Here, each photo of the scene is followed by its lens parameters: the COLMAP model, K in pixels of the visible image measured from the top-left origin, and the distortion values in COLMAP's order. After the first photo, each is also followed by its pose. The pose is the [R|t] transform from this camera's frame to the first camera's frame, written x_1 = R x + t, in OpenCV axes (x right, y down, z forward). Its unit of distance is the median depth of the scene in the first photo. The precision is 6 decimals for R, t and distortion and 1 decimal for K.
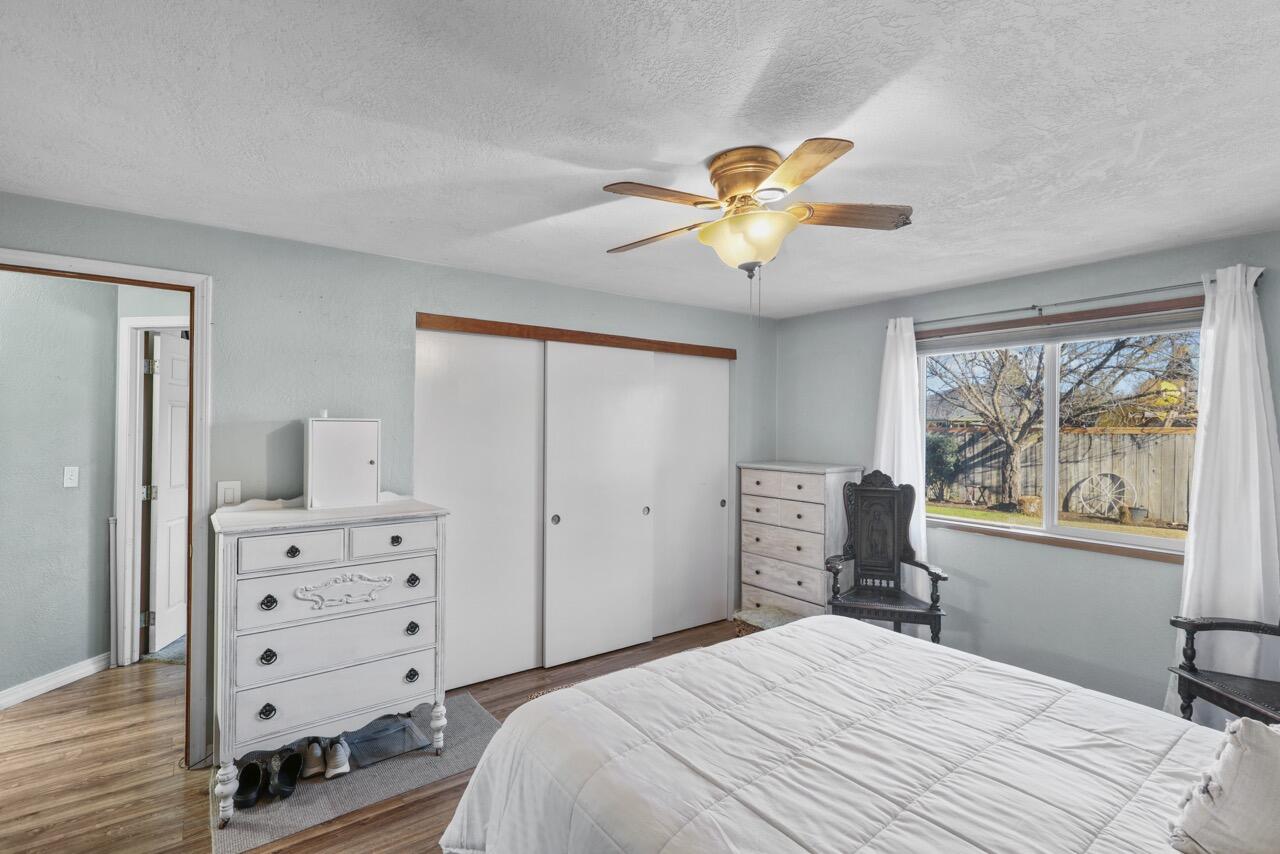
lens RADIAL K [[586.1, 0, 629.2], [0, 586.1, 429.6], [0, 0, 1]] dist [0.001010, -0.000716]
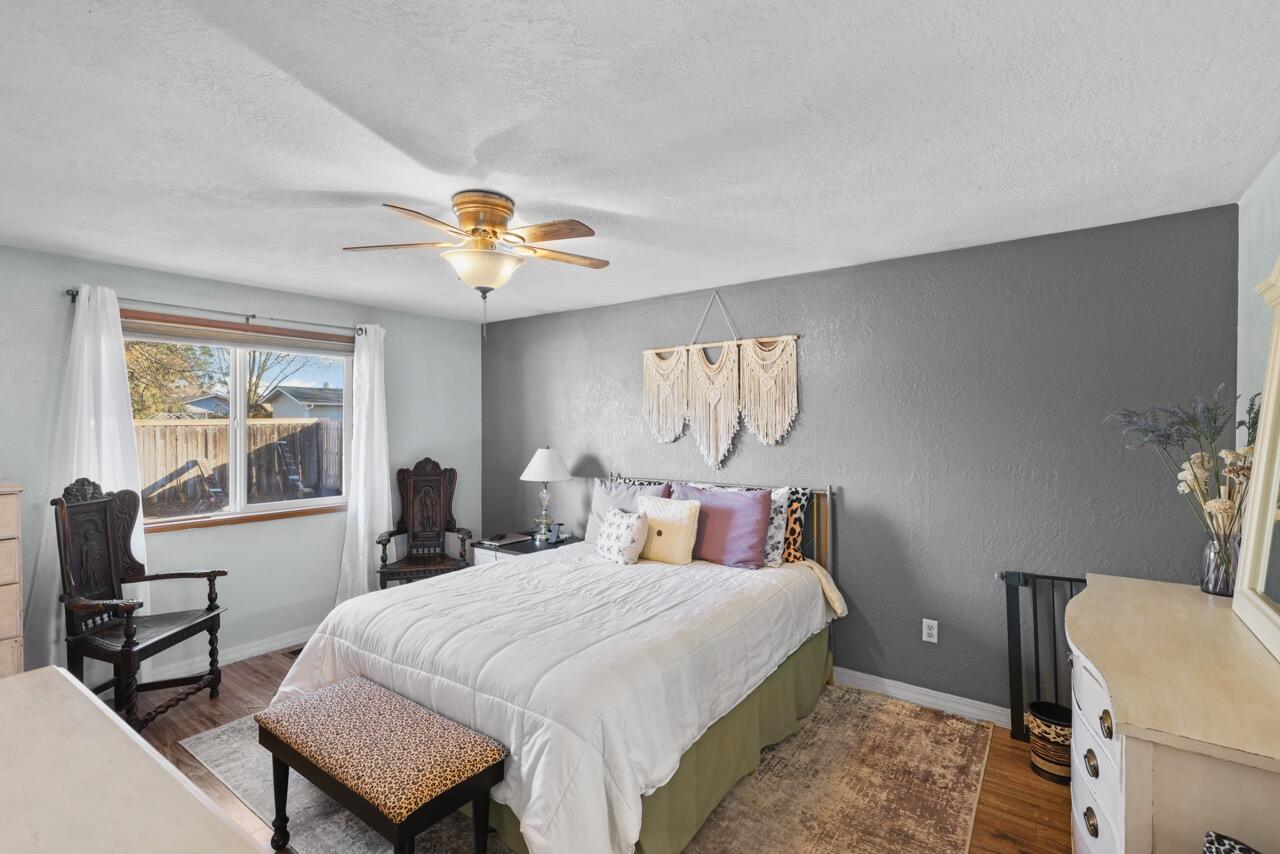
lens RADIAL K [[586.1, 0, 631.4], [0, 586.1, 428.0], [0, 0, 1]] dist [0.001010, -0.000716]
pose [[-0.306310, -0.019311, 0.951736, -1.047455], [0.007126, 0.999720, 0.022578, -0.017834], [-0.951905, 0.013698, -0.306087, 1.085685]]
